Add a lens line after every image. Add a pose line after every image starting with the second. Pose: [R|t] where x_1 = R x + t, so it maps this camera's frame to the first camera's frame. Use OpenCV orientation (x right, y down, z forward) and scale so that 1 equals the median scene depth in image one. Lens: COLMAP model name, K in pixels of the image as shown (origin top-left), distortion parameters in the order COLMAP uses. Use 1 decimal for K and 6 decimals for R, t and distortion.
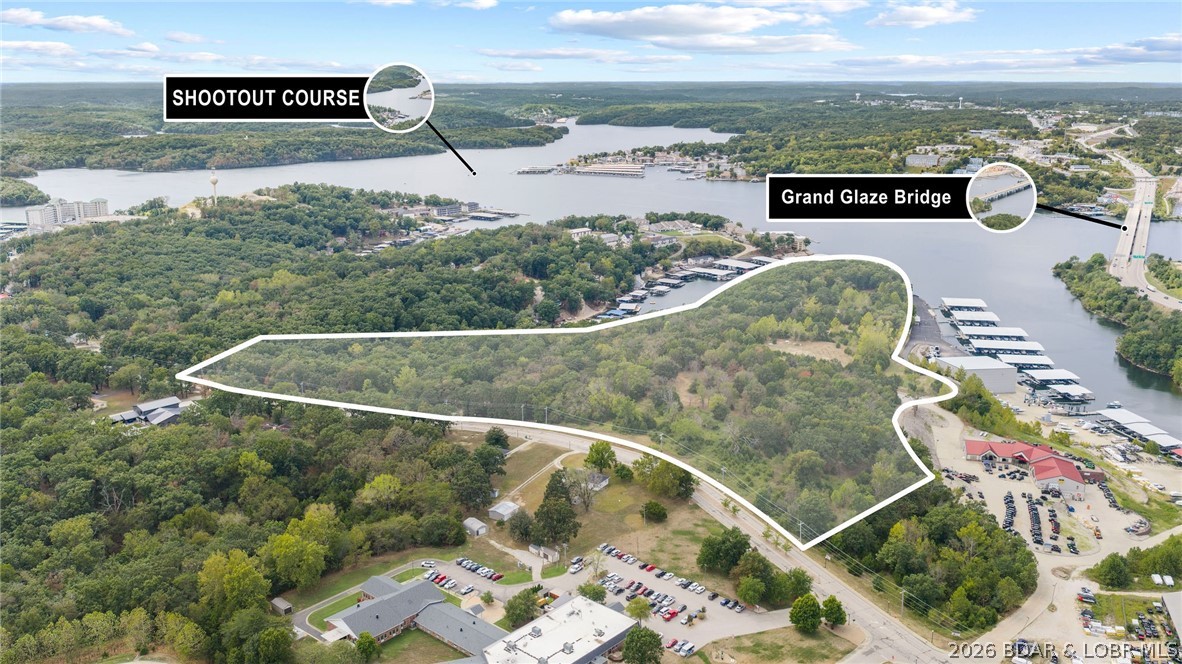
lens RADIAL K [[985.4, 0, 594.4], [0, 985.4, 334.0], [0, 0, 1]] dist [0.022237, -0.051260]
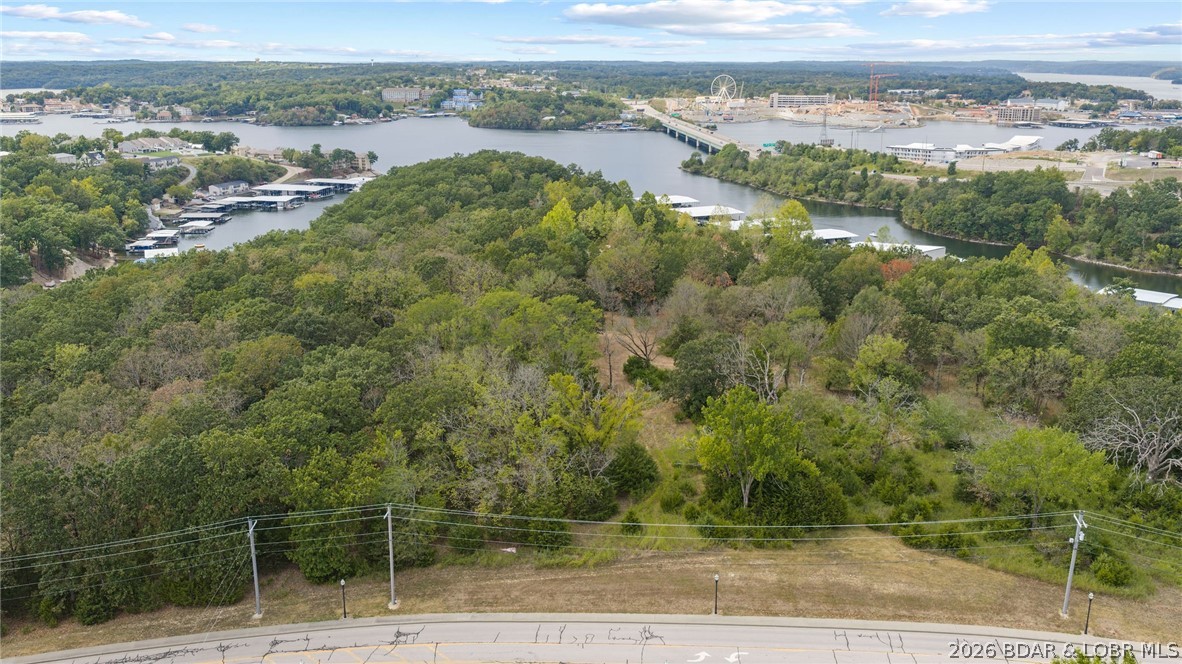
lens RADIAL K [[998.9, 0, 593.6], [0, 998.9, 329.1], [0, 0, 1]] dist [0.029540, -0.067649]
pose [[0.831170, -0.142749, 0.537382, -0.052878], [0.137636, 0.989225, 0.049893, 0.013341], [-0.538714, 0.032494, 0.841862, 0.338960]]
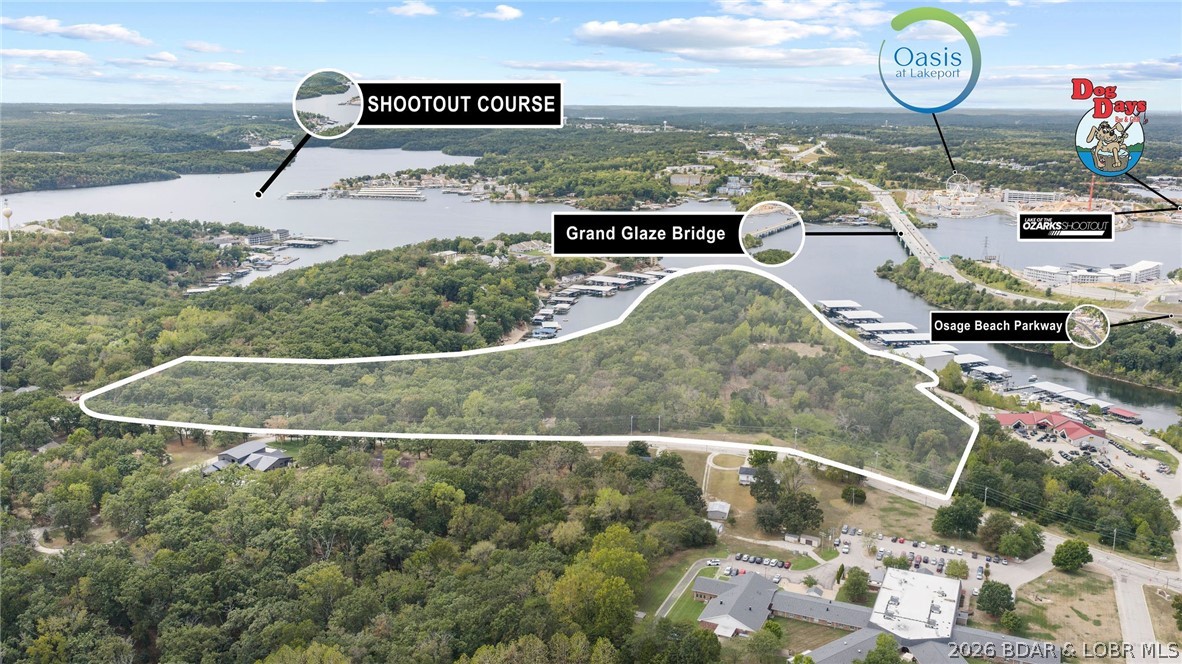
lens RADIAL K [[998.9, 0, 593.6], [0, 998.9, 329.1], [0, 0, 1]] dist [0.029540, -0.067649]
pose [[0.952516, -0.058929, 0.298731, -0.182050], [0.067613, 0.997534, -0.018811, -0.000790], [-0.296886, 0.038116, 0.954152, 0.004623]]
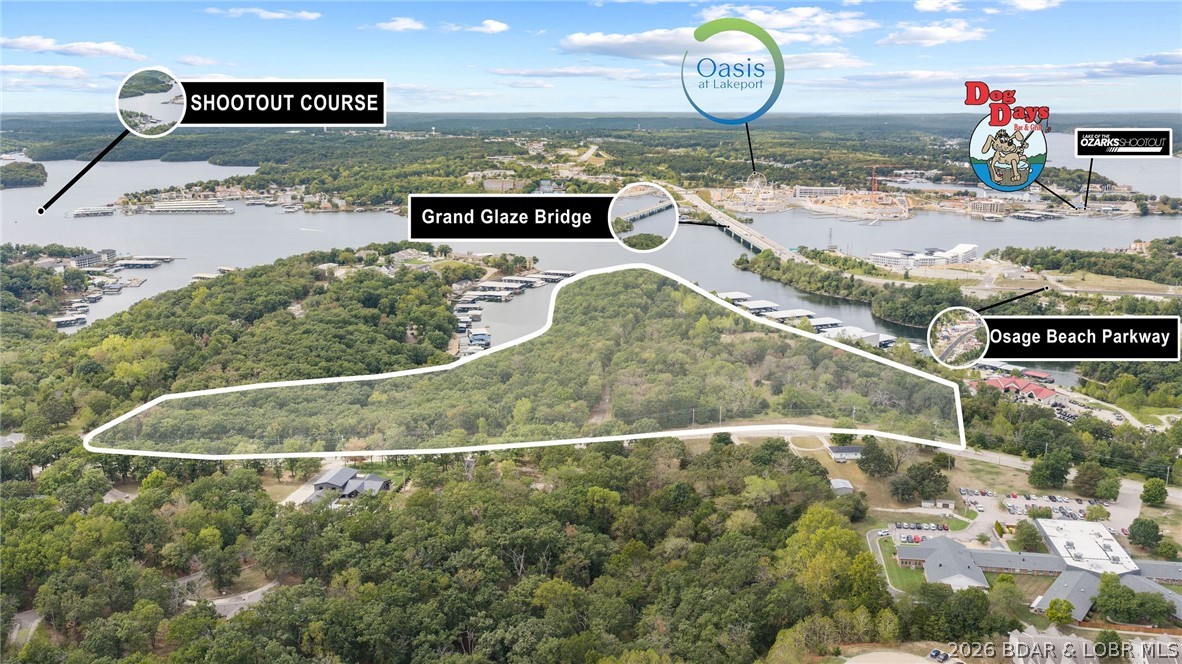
lens RADIAL K [[985.4, 0, 594.4], [0, 985.4, 334.0], [0, 0, 1]] dist [0.022237, -0.051260]
pose [[0.844689, -0.117520, 0.522197, -0.310961], [0.132910, 0.991095, 0.008054, -0.013998], [-0.518494, 0.062601, 0.852787, 0.059321]]
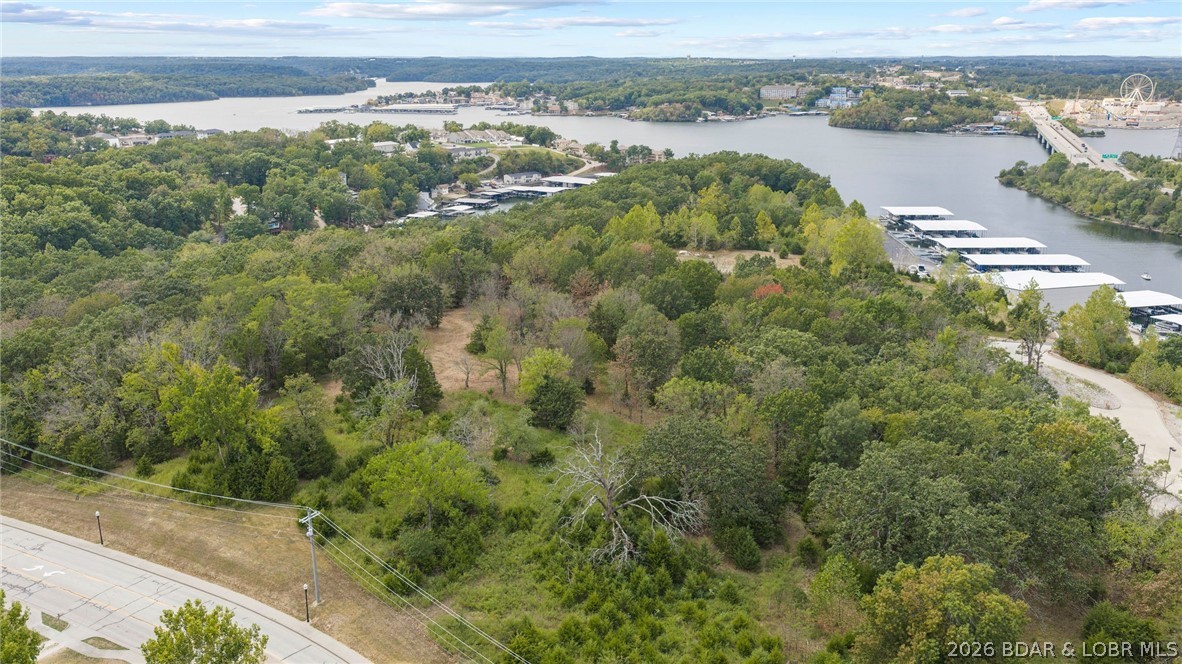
lens RADIAL K [[1002.4, 0, 591.0], [0, 1002.4, 332.0], [0, 0, 1]] dist [0.032507, -0.061962]
pose [[0.986297, -0.044453, 0.158878, 0.038262], [0.042061, 0.998946, 0.018389, 0.021784], [-0.159528, -0.011454, 0.987127, 0.292370]]
